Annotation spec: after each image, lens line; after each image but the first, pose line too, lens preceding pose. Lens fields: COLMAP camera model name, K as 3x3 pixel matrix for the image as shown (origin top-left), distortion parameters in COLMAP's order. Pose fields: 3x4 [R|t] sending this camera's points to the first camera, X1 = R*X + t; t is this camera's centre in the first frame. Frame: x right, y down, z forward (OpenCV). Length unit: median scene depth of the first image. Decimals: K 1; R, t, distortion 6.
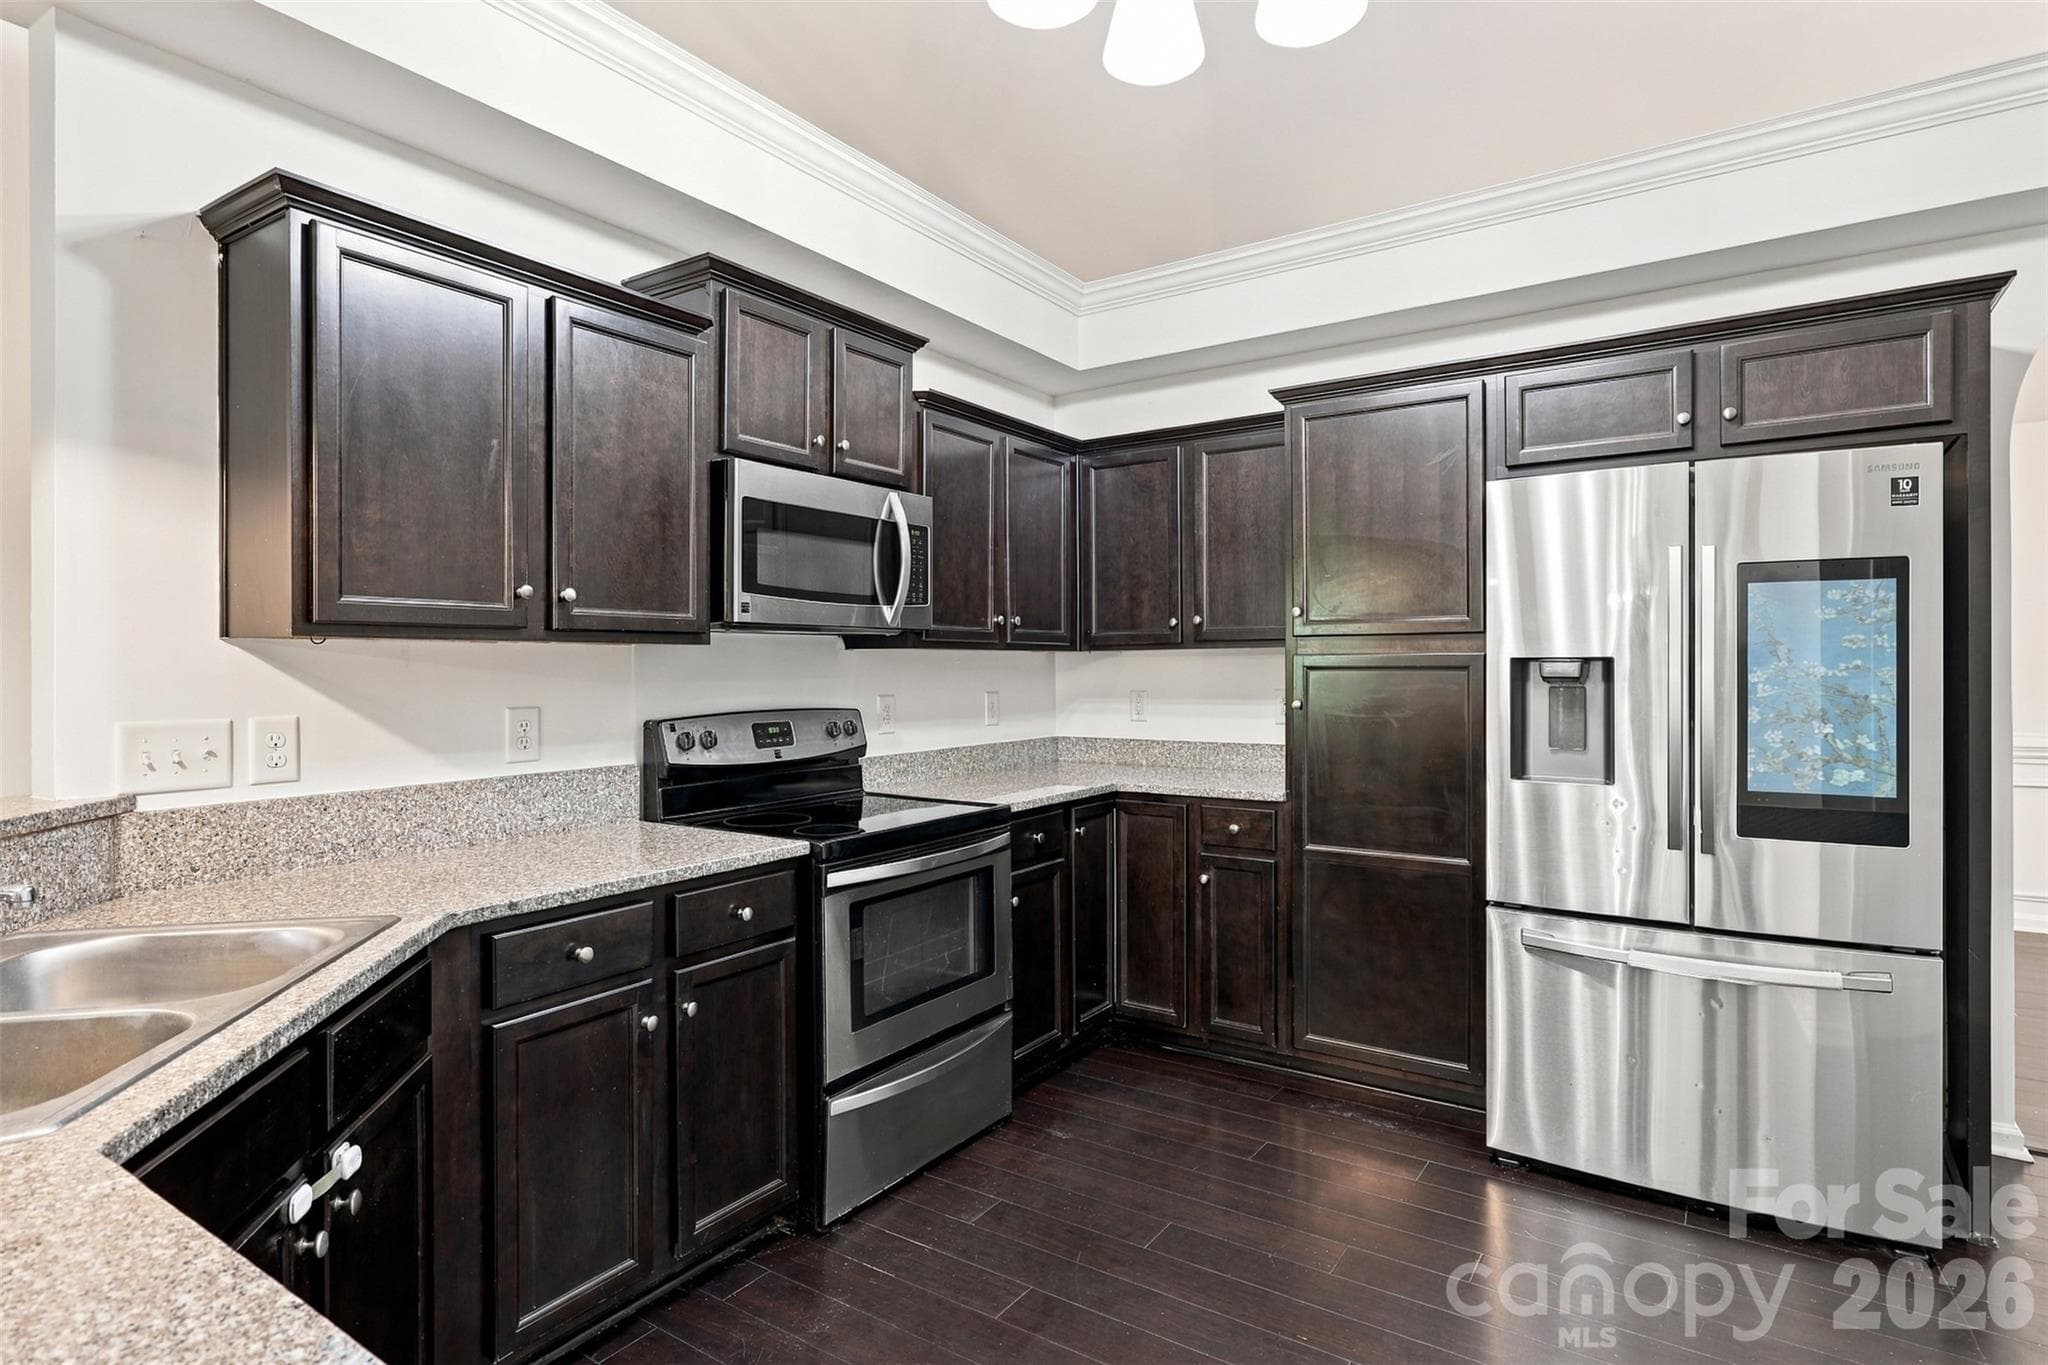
lens RADIAL K [[1065.9, 0, 1024.0], [0, 1065.9, 682.5], [0, 0, 1]] dist [0.000103, -0.000083]
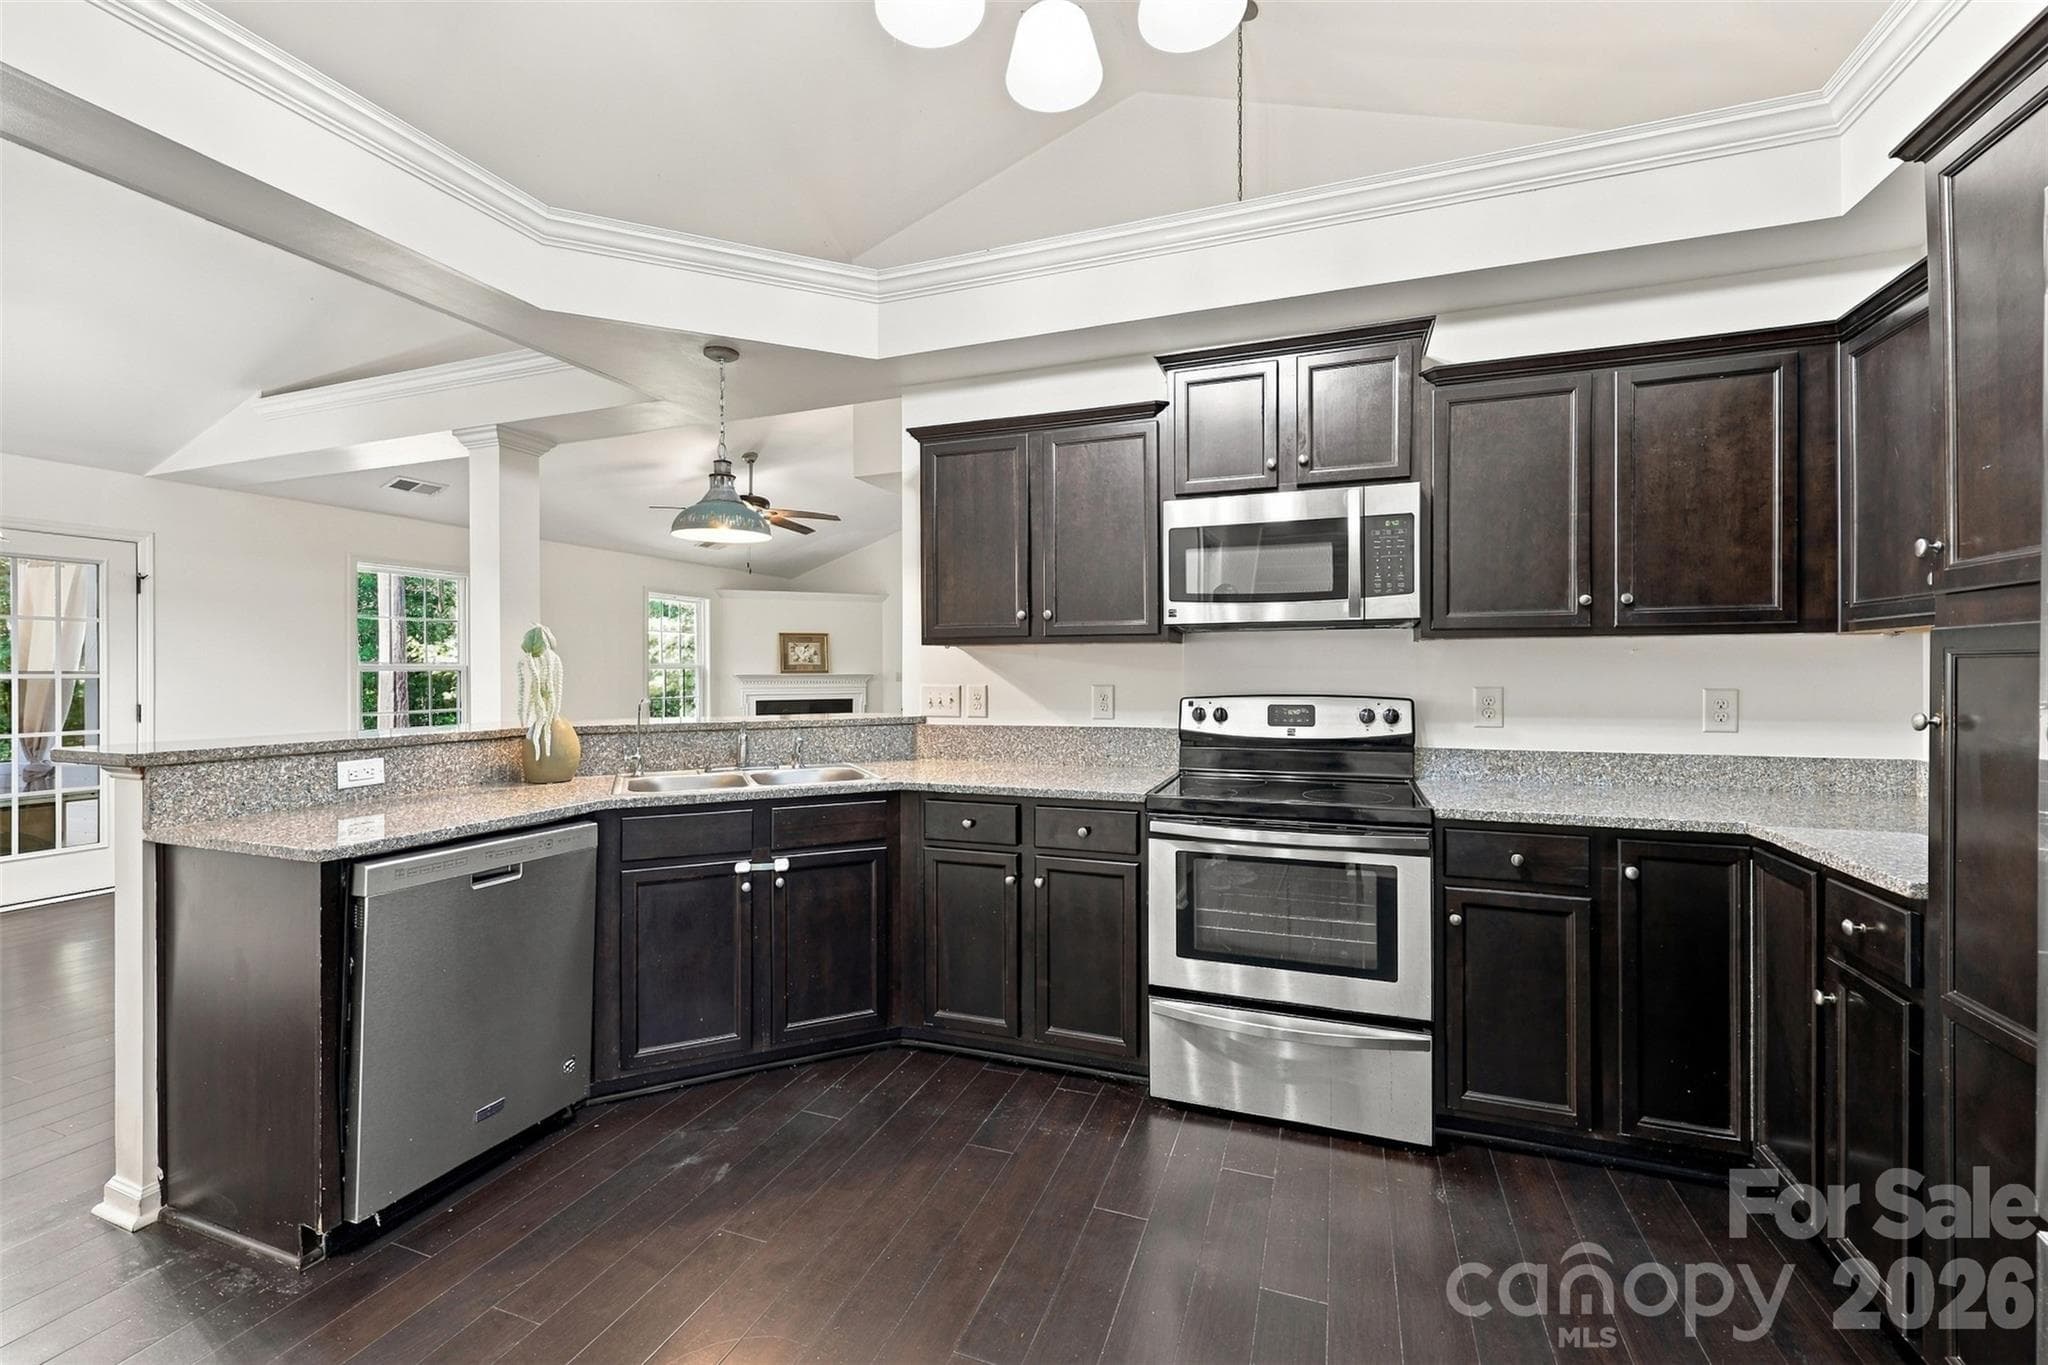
lens RADIAL K [[818.1, 0, 1024.0], [0, 818.1, 682.5], [0, 0, 1]] dist [-0.000247, -0.000014]
pose [[0.234174, 0.016788, -0.972050, 0.611644], [-0.013217, 0.999813, 0.014084, 0.003417], [0.972105, 0.009550, 0.234352, 0.529003]]
